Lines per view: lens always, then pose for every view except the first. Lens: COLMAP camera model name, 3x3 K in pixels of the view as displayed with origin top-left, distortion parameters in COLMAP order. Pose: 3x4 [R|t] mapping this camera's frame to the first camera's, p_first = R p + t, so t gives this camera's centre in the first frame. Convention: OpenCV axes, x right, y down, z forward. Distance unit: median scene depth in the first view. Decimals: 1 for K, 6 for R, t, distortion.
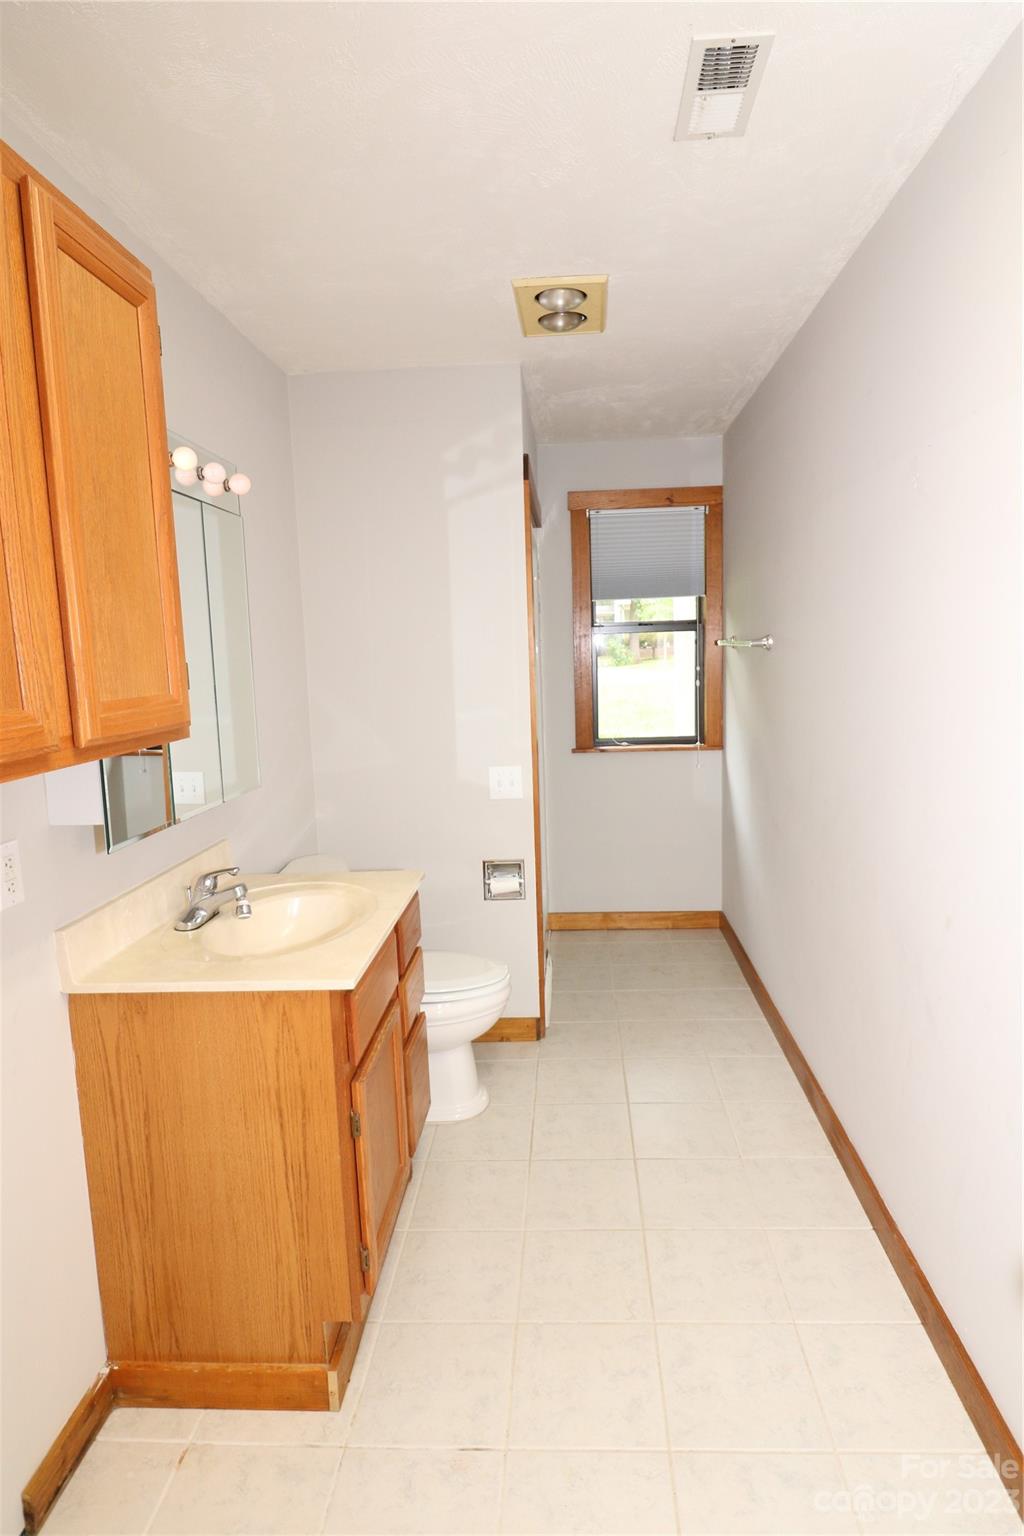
lens RADIAL K [[859.6, 0, 523.7], [0, 859.6, 763.0], [0, 0, 1]] dist [0.009212, -0.015368]
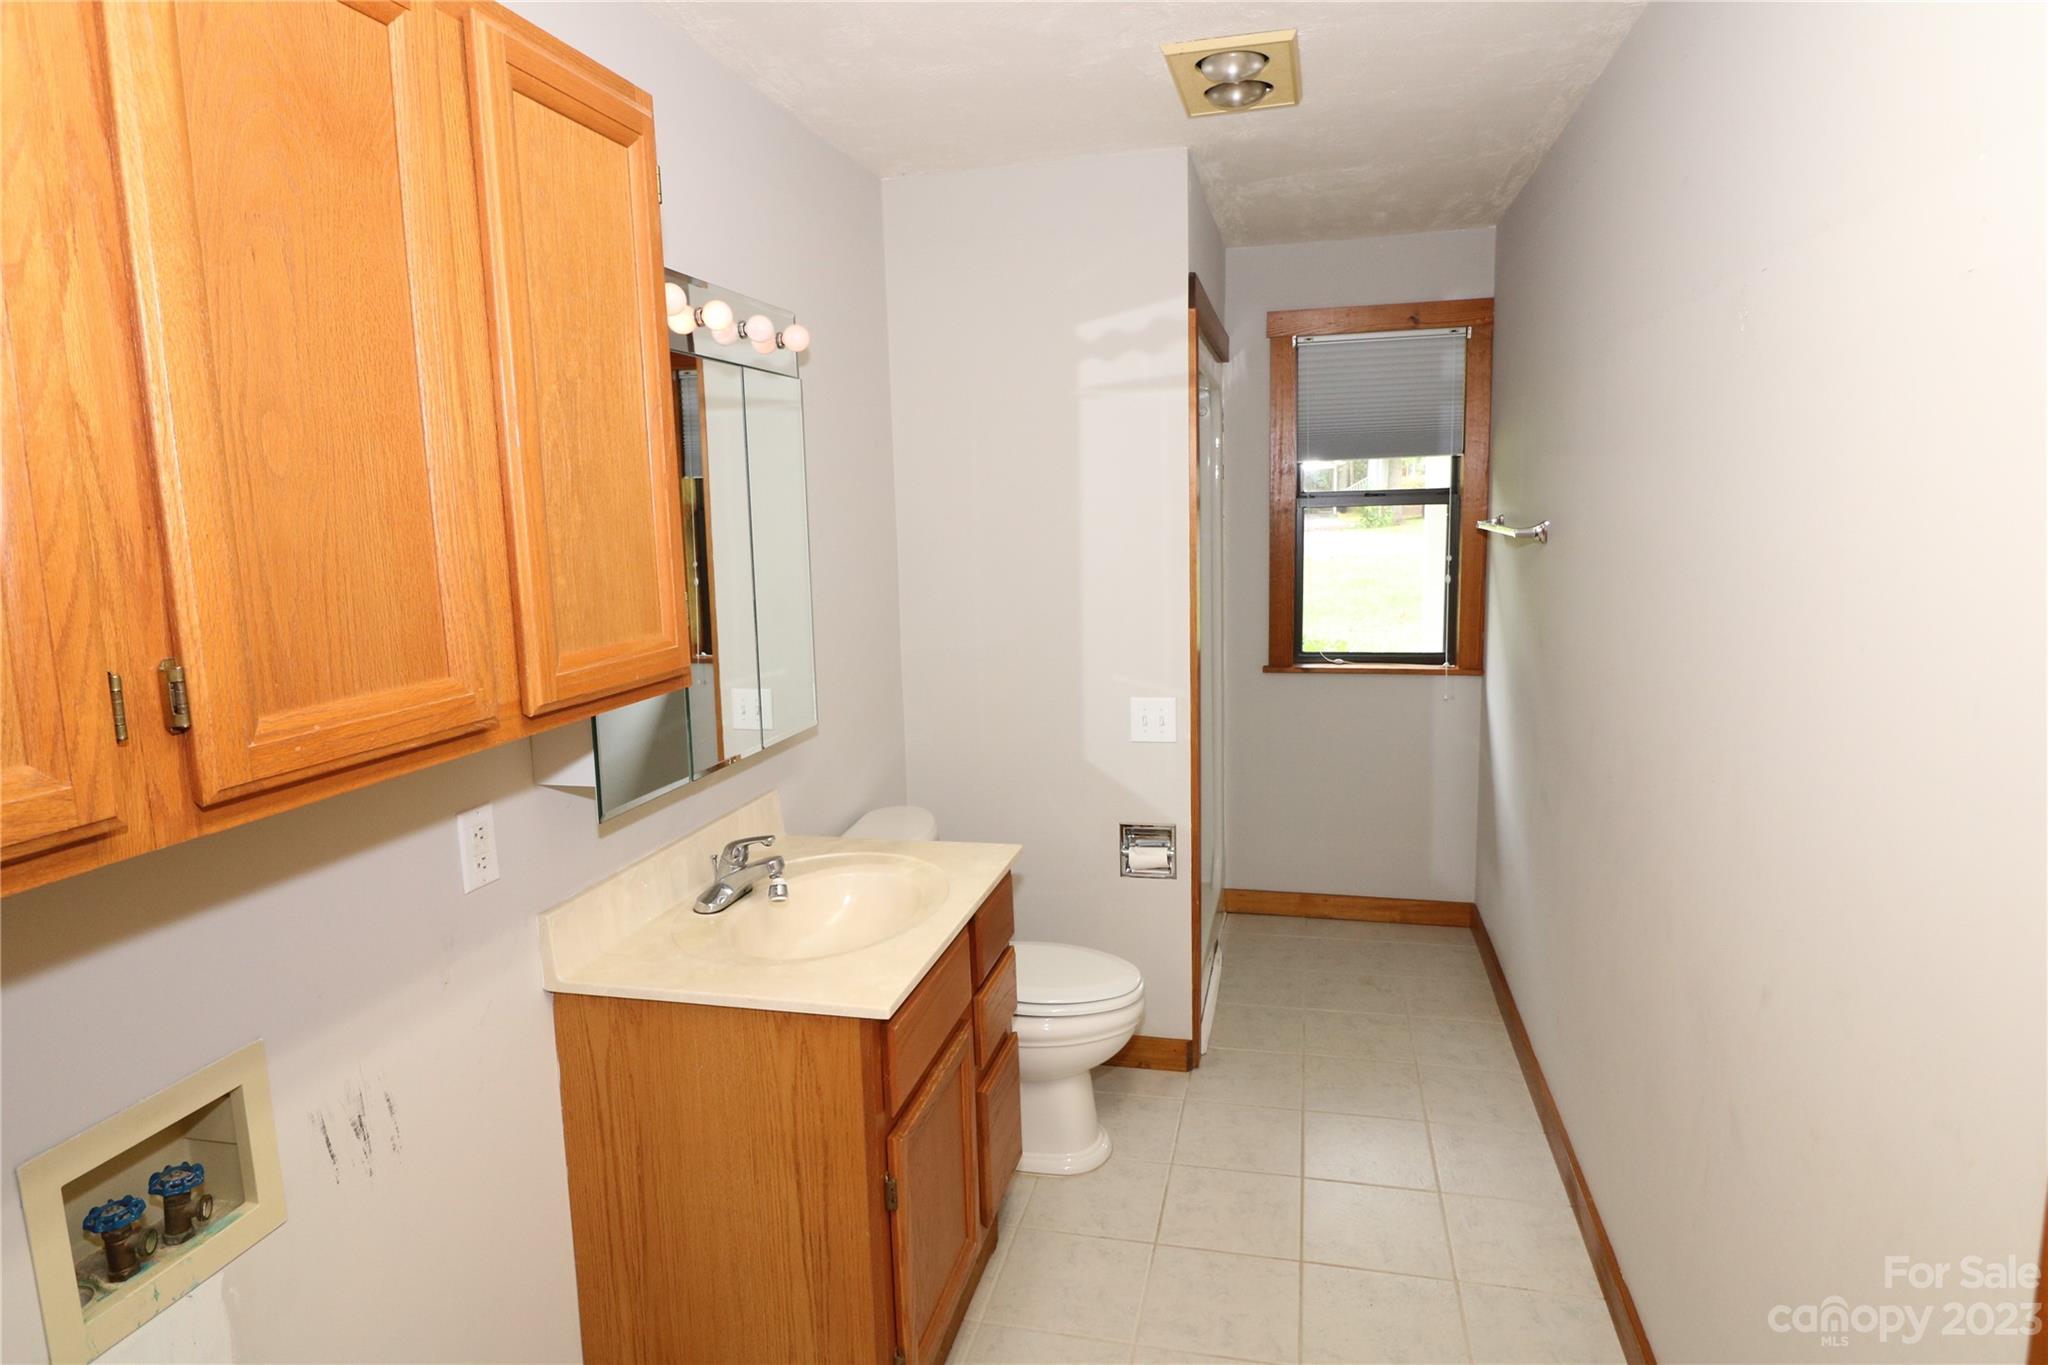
lens RADIAL K [[1146.2, 0, 1022.0], [0, 1146.2, 659.6], [0, 0, 1]] dist [0.009212, -0.015368]
pose [[0.981218, 0.031983, -0.190233, 0.070986], [-0.029882, 0.999457, 0.013900, -0.051410], [0.190574, -0.007955, 0.981641, 0.020387]]
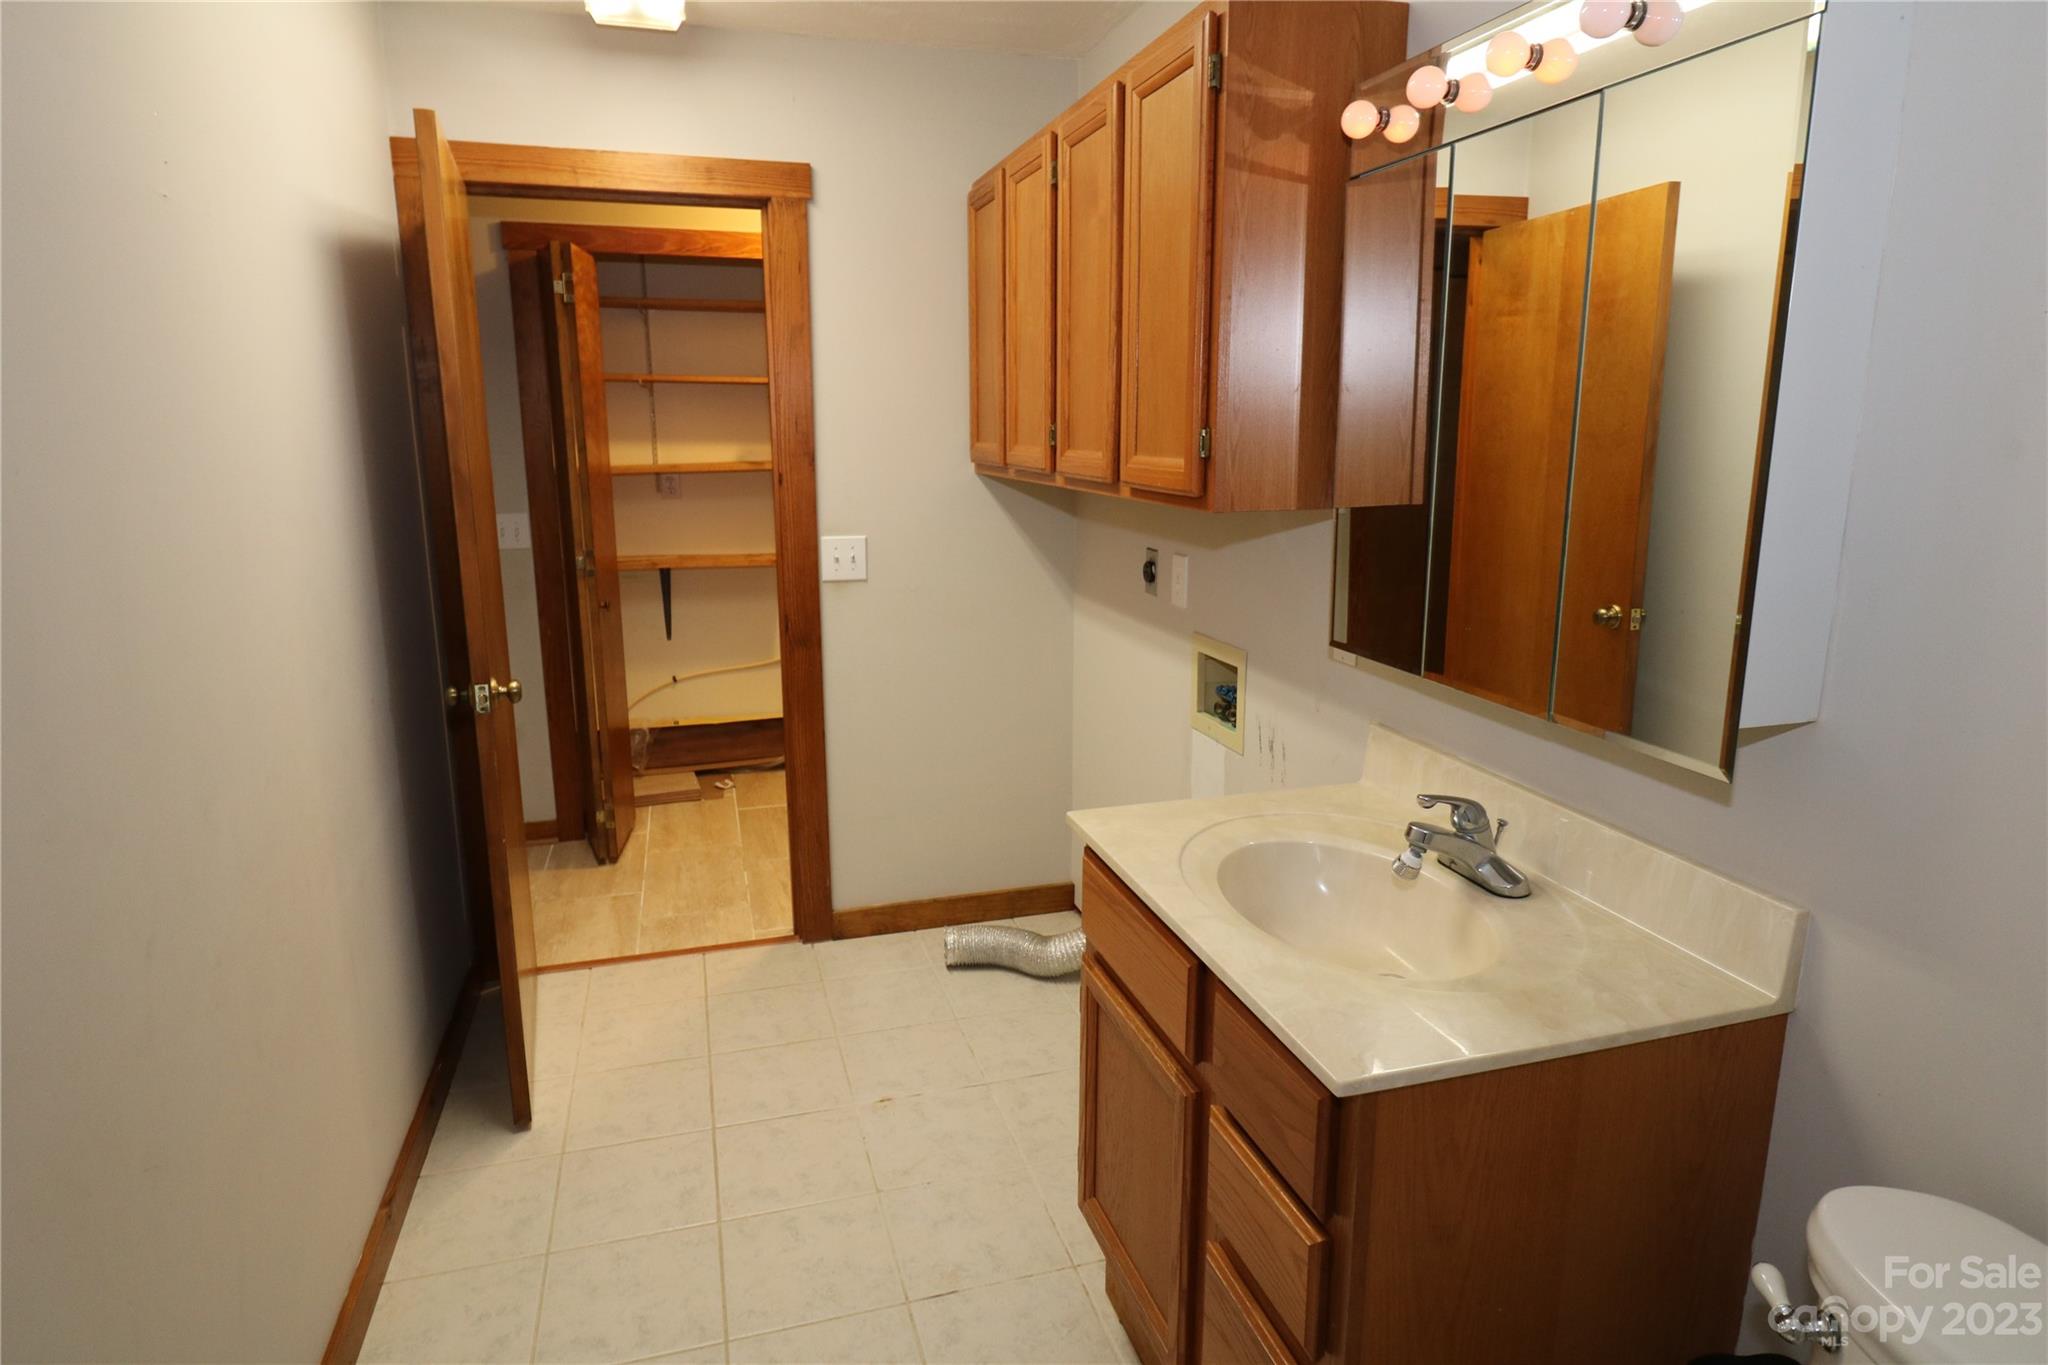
lens RADIAL K [[1146.2, 0, 1022.0], [0, 1146.2, 659.6], [0, 0, 1]] dist [0.009212, -0.015368]
pose [[-0.941166, 0.097936, -0.323443, 0.139419], [-0.016213, 0.942901, 0.332680, -0.187510], [0.337555, 0.318351, -0.885838, 1.360314]]
